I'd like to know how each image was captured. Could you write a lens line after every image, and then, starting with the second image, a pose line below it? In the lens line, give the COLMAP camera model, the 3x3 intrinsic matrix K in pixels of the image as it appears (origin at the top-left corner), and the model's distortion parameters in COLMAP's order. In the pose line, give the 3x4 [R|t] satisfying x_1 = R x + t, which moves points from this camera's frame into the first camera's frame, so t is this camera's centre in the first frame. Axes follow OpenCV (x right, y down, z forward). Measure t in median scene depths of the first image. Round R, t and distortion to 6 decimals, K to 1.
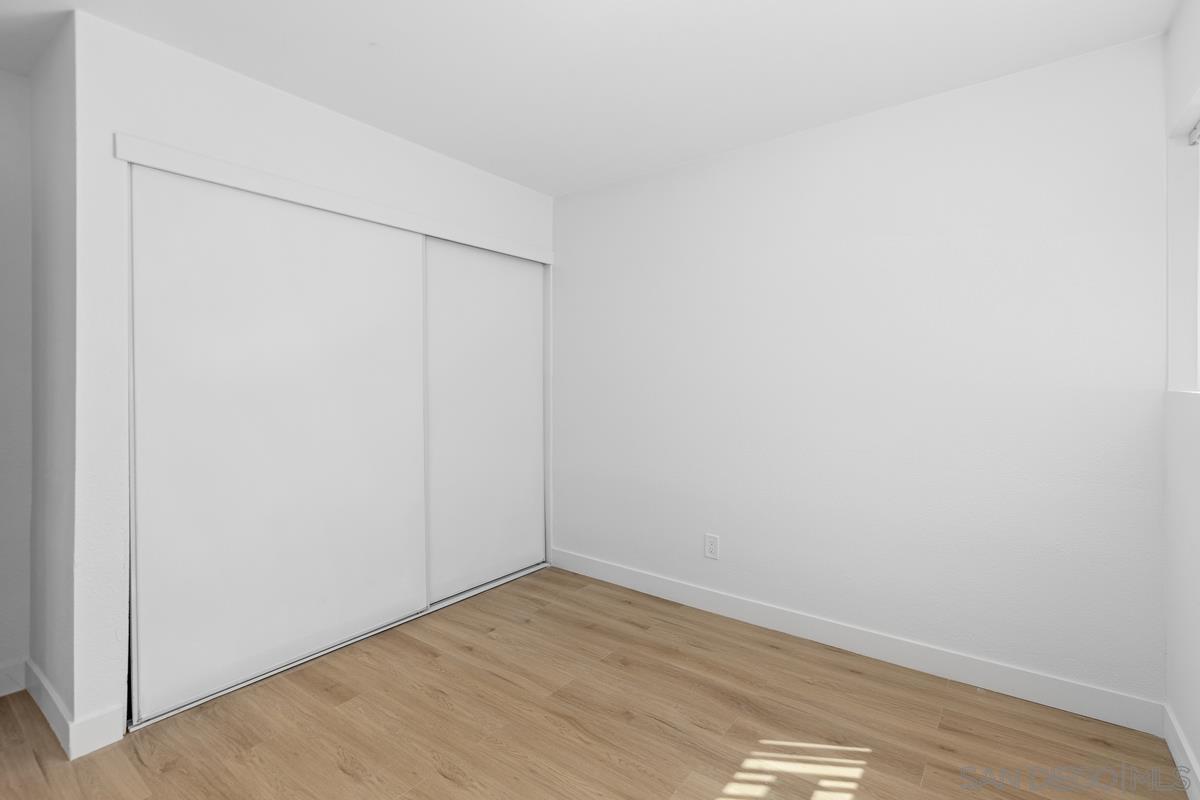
lens RADIAL K [[549.8, 0, 582.5], [0, 549.8, 372.6], [0, 0, 1]] dist [-0.000472, -0.000545]
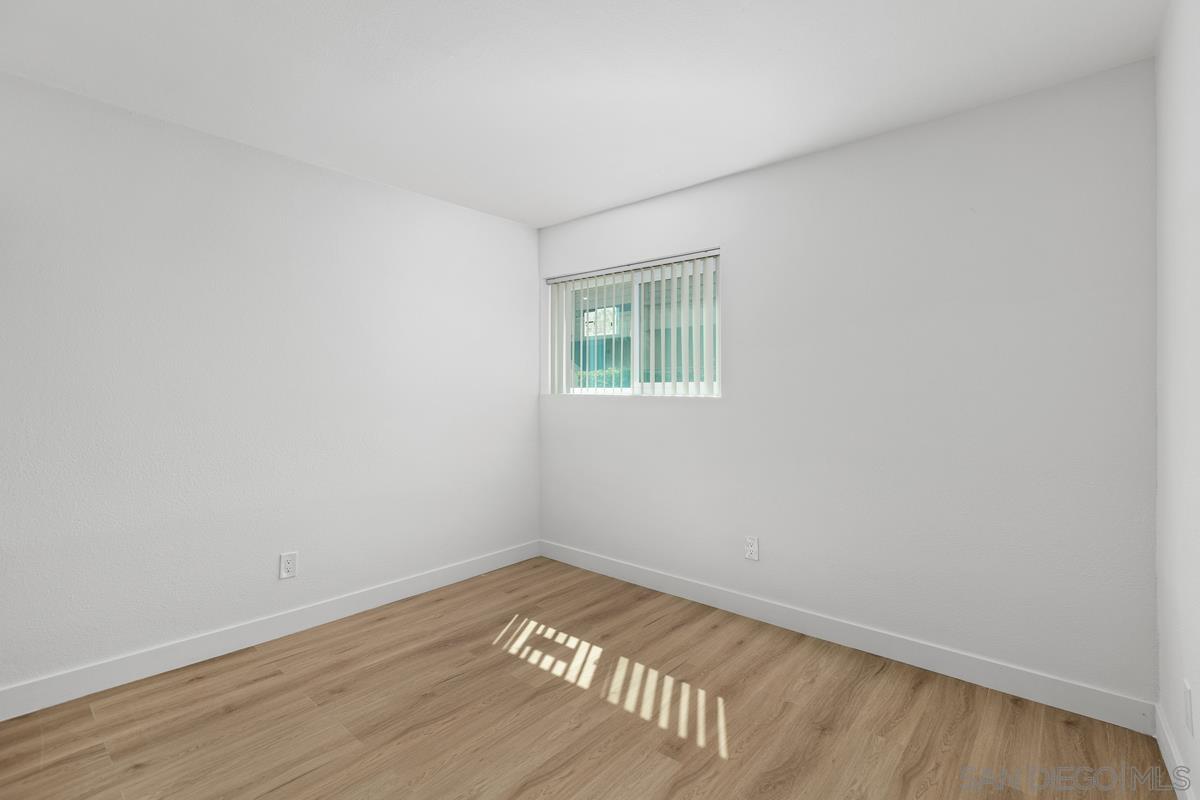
lens RADIAL K [[549.8, 0, 604.0], [0, 549.8, 401.3], [0, 0, 1]] dist [-0.000472, -0.000545]
pose [[0.058254, -0.026876, 0.997940, -0.789572], [-0.008052, 0.999592, 0.027390, 0.005632], [-0.998269, -0.009631, 0.058014, 0.482418]]
